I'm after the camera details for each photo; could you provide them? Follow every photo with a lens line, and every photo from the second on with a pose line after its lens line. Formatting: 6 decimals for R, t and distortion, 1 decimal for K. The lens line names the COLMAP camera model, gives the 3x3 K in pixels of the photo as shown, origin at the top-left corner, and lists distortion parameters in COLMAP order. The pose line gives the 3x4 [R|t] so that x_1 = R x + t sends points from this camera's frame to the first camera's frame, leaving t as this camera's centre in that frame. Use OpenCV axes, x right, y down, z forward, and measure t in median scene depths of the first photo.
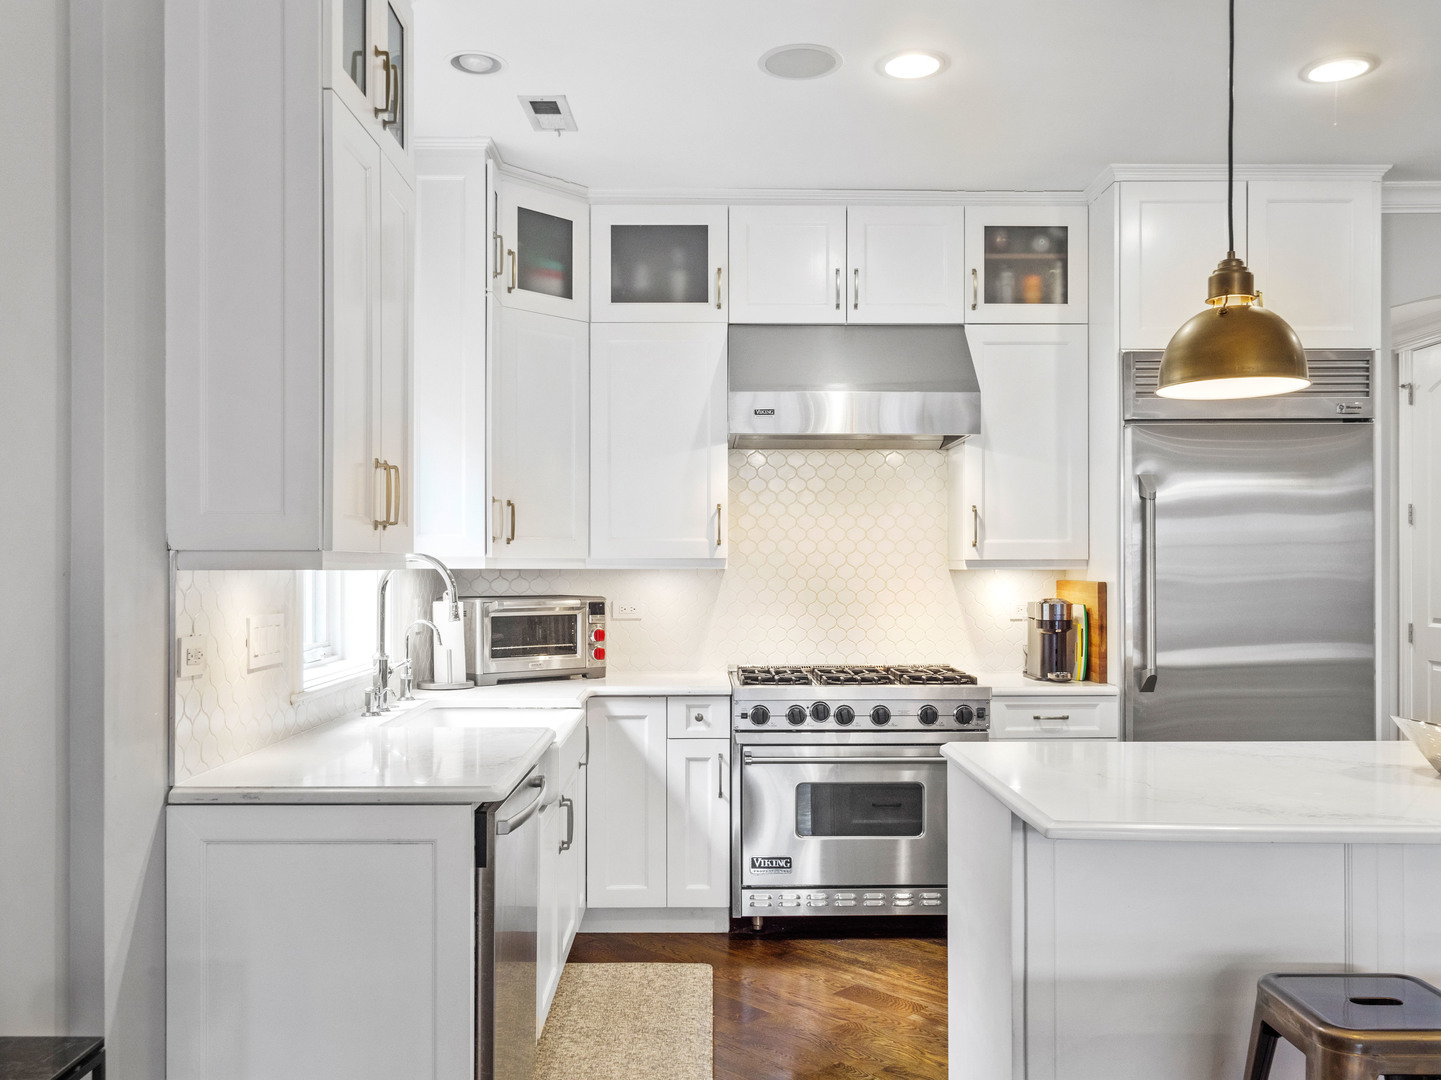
lens RADIAL K [[1198.9, 0, 711.2], [0, 1198.9, 566.9], [0, 0, 1]] dist [0.002805, 0.006479]
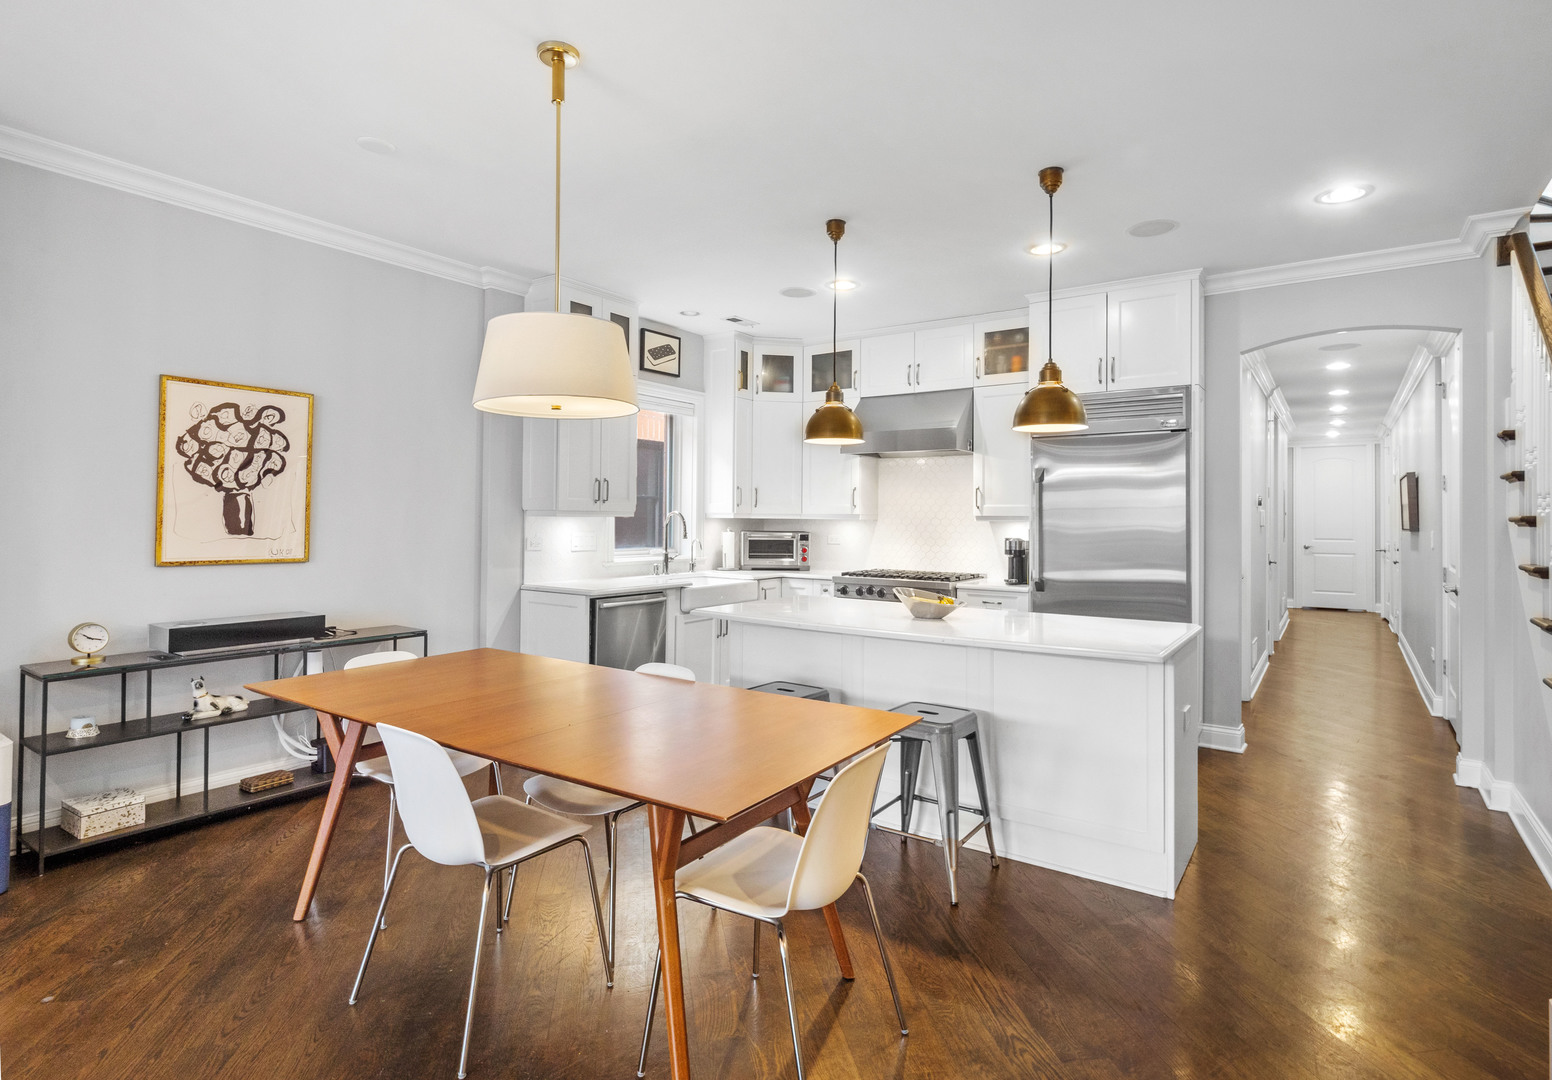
lens RADIAL K [[795.9, 0, 766.8], [0, 795.9, 506.8], [0, 0, 1]] dist [0.003645, -0.000444]
pose [[0.809298, 0.000331, -0.587398, 0.717154], [-0.010238, 0.999856, -0.013543, 0.000061], [0.587308, 0.016974, 0.809185, -0.181898]]
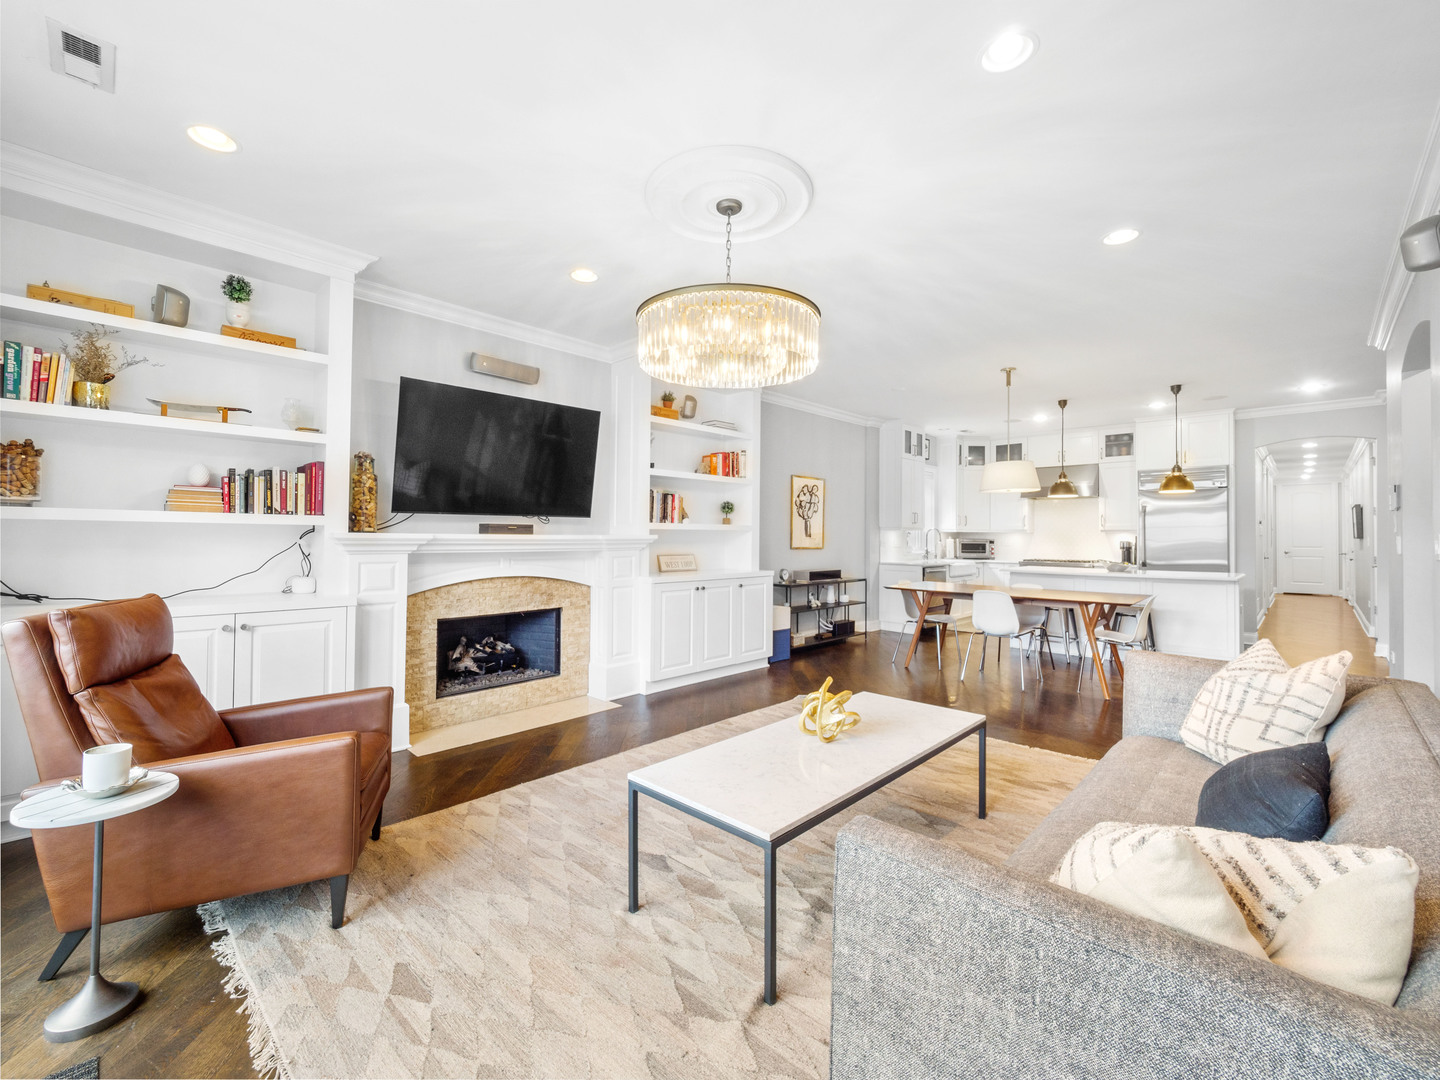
lens RADIAL K [[610.6, 0, 719.0], [0, 610.6, 527.0], [0, 0, 1]] dist [0.000455, -0.000727]
pose [[0.714437, -0.004187, -0.699687, 0.721372], [-0.008127, 0.999865, -0.014281, 0.022199], [0.699652, 0.015889, 0.714307, -1.157138]]
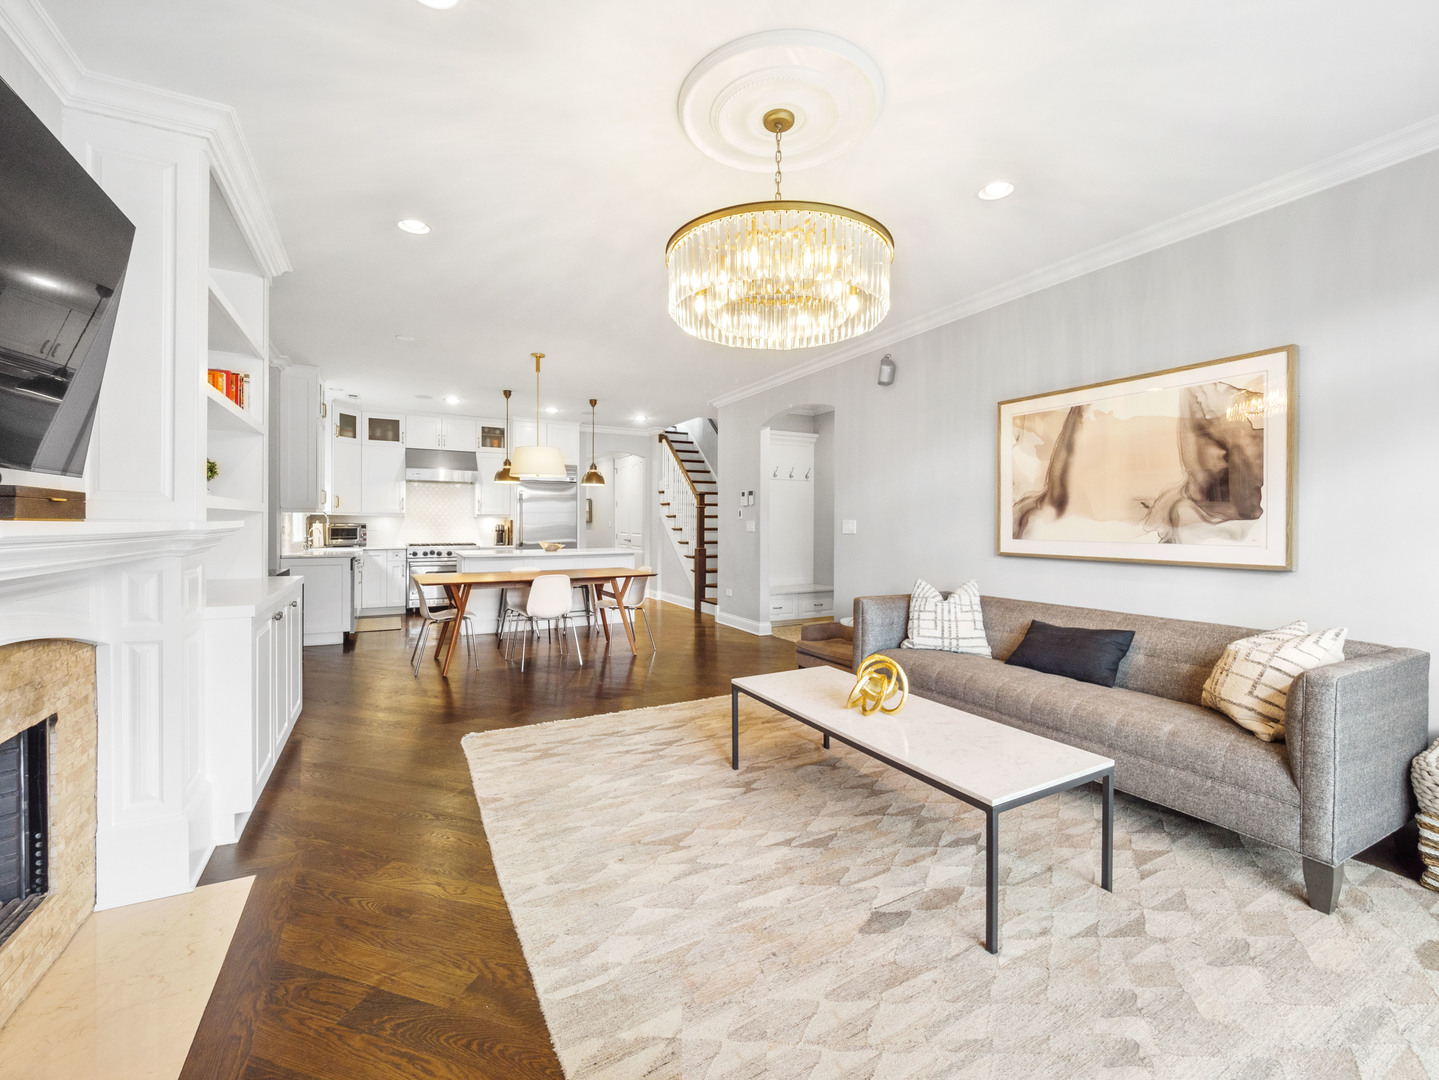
lens RADIAL K [[610.2, 0, 718.5], [0, 610.2, 527.0], [0, 0, 1]] dist [0.000455, -0.000727]
pose [[0.884364, 0.002347, 0.466792, -0.011039], [-0.005085, 0.999976, 0.004606, 0.023650], [-0.466770, -0.006447, 0.884355, -1.139488]]
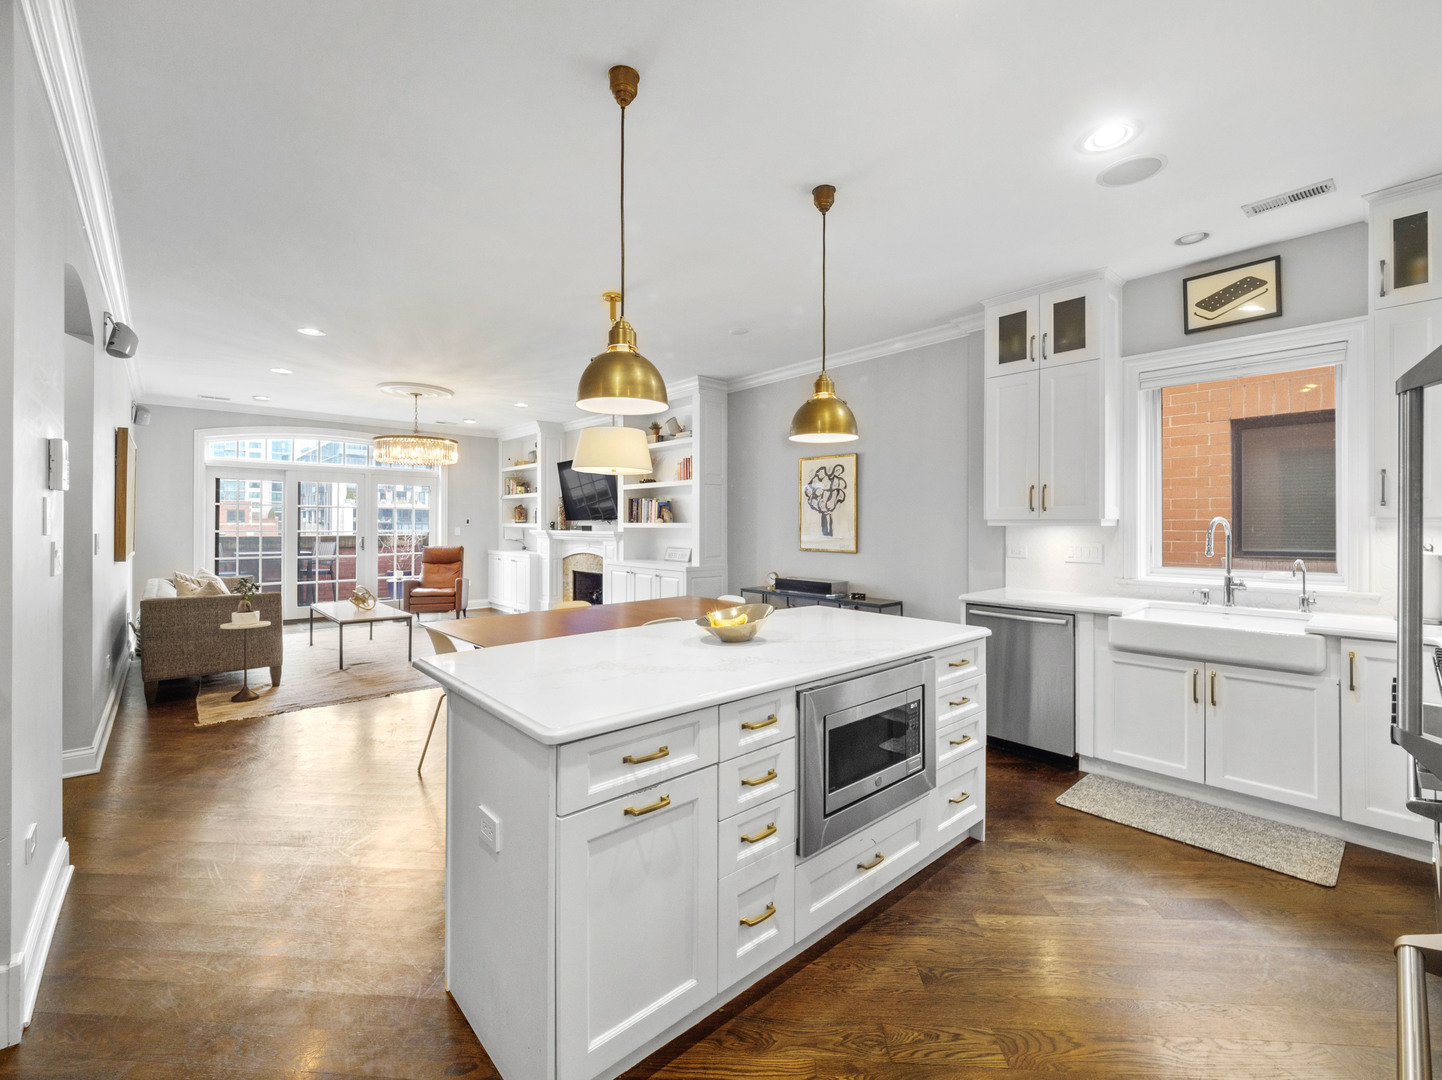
lens RADIAL K [[618.8, 0, 715.8], [0, 618.8, 526.7], [0, 0, 1]] dist [-0.004649, -0.000761]
pose [[-0.754162, 0.001889, -0.656686, 0.739977], [-0.001818, 0.999986, 0.004964, -0.000346], [0.656686, 0.004937, -0.754148, 0.980982]]
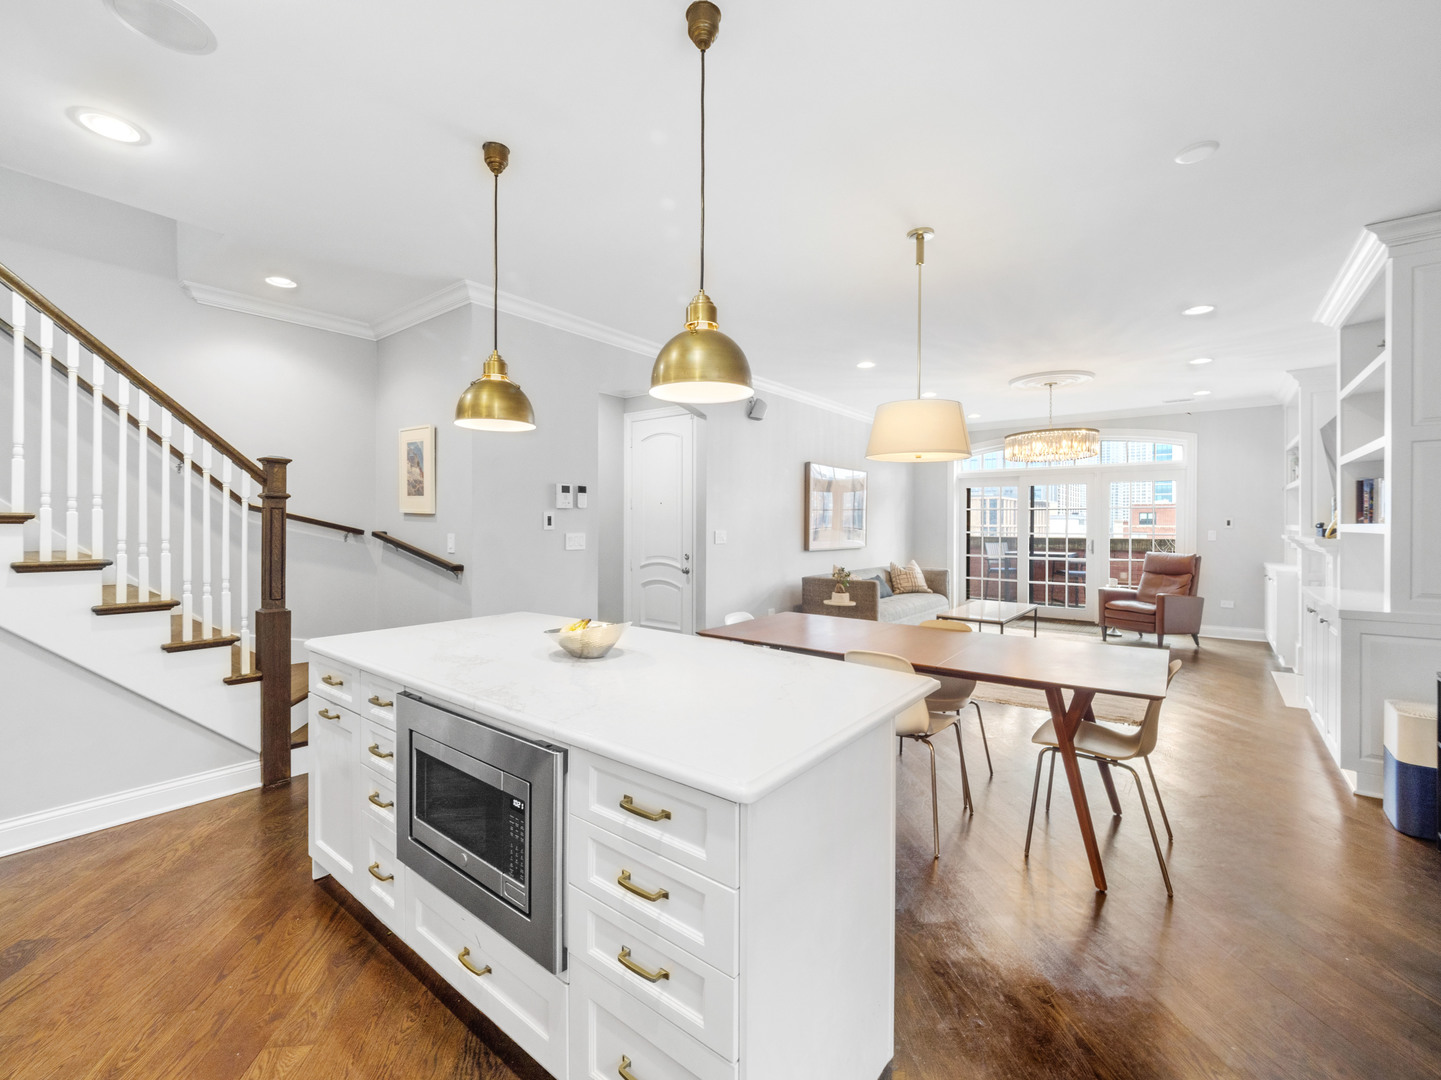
lens RADIAL K [[618.4, 0, 715.3], [0, 618.4, 526.7], [0, 0, 1]] dist [-0.004649, -0.000761]
pose [[-0.778512, -0.003440, 0.627620, -0.009153], [-0.001410, 0.999992, 0.003732, -0.000081], [-0.627628, 0.002020, -0.778511, 0.894459]]
